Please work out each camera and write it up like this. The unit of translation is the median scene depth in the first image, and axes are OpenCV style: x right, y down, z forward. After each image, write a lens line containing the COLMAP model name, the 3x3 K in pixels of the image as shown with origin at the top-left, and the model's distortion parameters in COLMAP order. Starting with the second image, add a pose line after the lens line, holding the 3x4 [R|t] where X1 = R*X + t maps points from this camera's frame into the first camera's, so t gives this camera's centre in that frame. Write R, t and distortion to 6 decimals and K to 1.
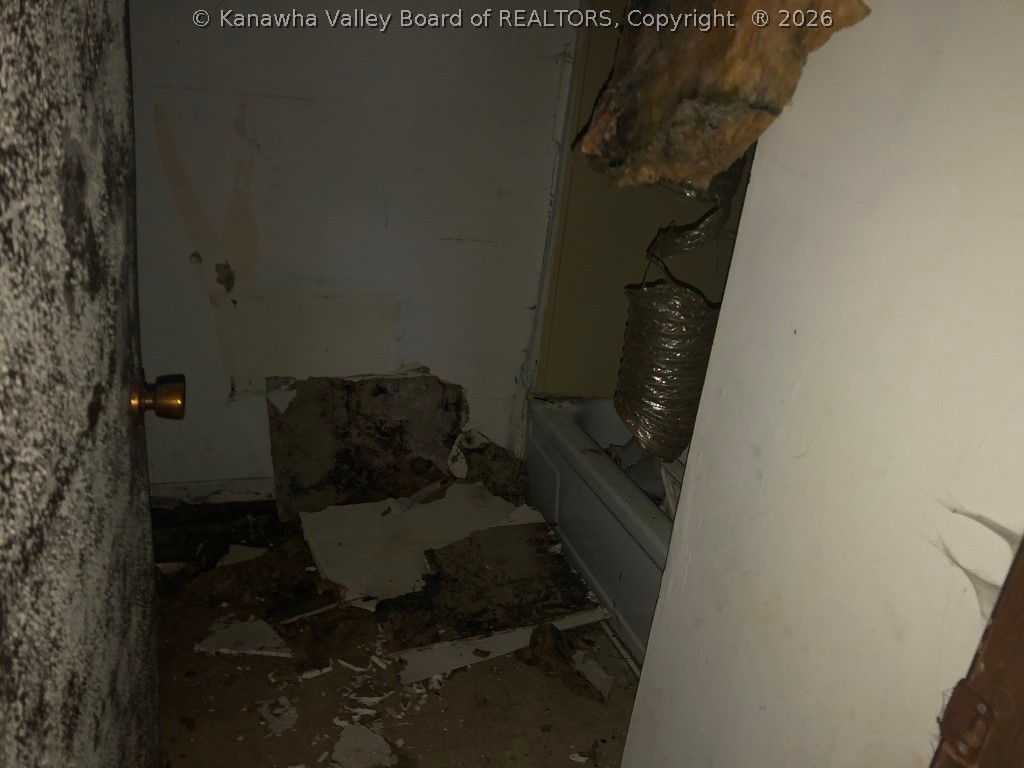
lens RADIAL K [[870.8, 0, 516.9], [0, 870.8, 384.8], [0, 0, 1]] dist [0.110563, -0.073174]
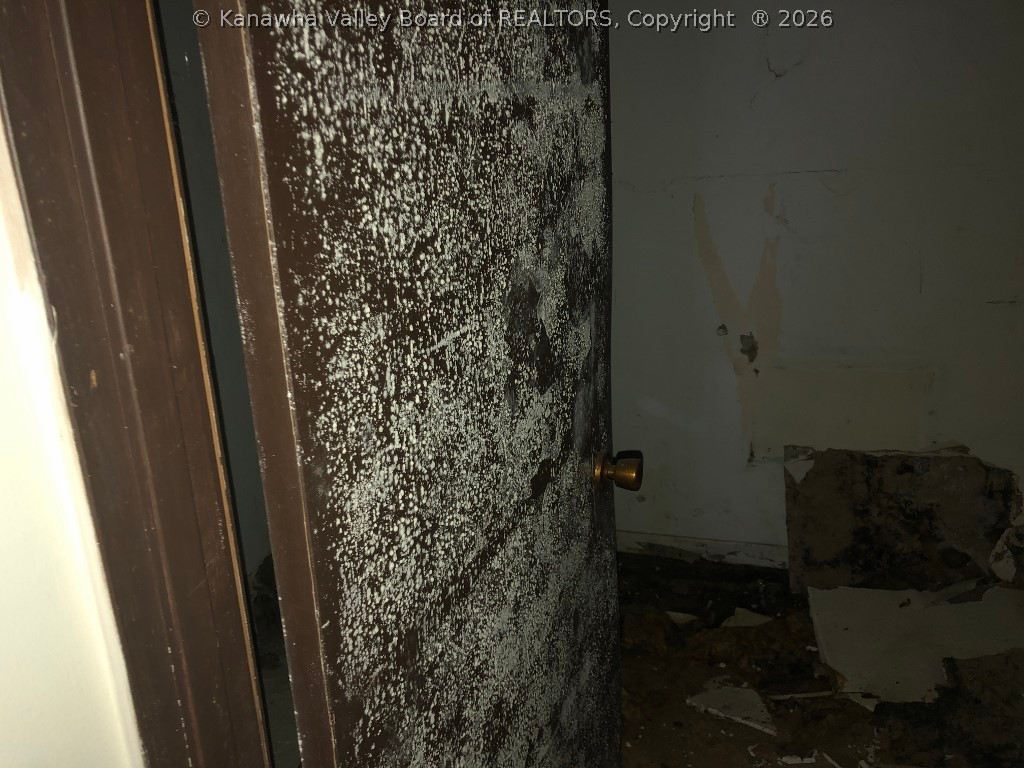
lens RADIAL K [[870.8, 0, 516.9], [0, 870.8, 384.8], [0, 0, 1]] dist [0.110563, -0.073174]
pose [[0.799518, 0.025548, -0.600099, 0.103560], [-0.061633, 0.997311, -0.039655, -0.026696], [0.597472, 0.068691, 0.798942, 0.006902]]
